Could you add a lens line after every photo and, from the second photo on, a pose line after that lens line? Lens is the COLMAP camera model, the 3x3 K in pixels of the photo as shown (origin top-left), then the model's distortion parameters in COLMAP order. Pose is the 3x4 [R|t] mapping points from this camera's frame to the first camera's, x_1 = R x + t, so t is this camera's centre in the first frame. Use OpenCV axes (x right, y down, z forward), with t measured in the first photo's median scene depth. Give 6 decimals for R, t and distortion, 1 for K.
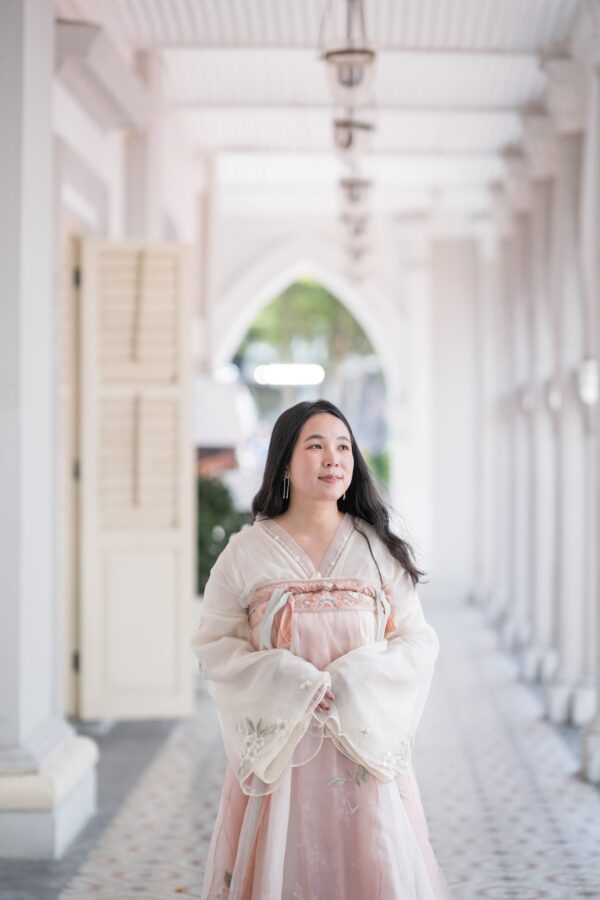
lens RADIAL K [[2224.7, 0, 300.0], [0, 2224.7, 450.0], [0, 0, 1]] dist [0.352435, -3.597637]
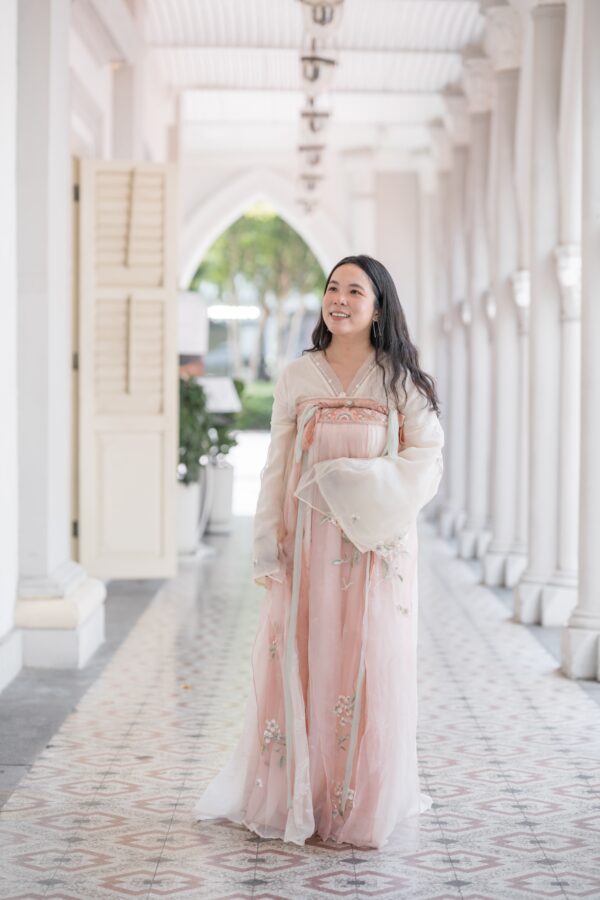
lens RADIAL K [[2224.7, 0, 300.0], [0, 2224.7, 450.0], [0, 0, 1]] dist [0.352435, -3.597637]
pose [[0.999427, 0.002768, 0.033730, -0.023382], [-0.003464, 0.999782, 0.020574, 0.029598], [-0.033666, -0.020679, 0.999219, -0.145367]]
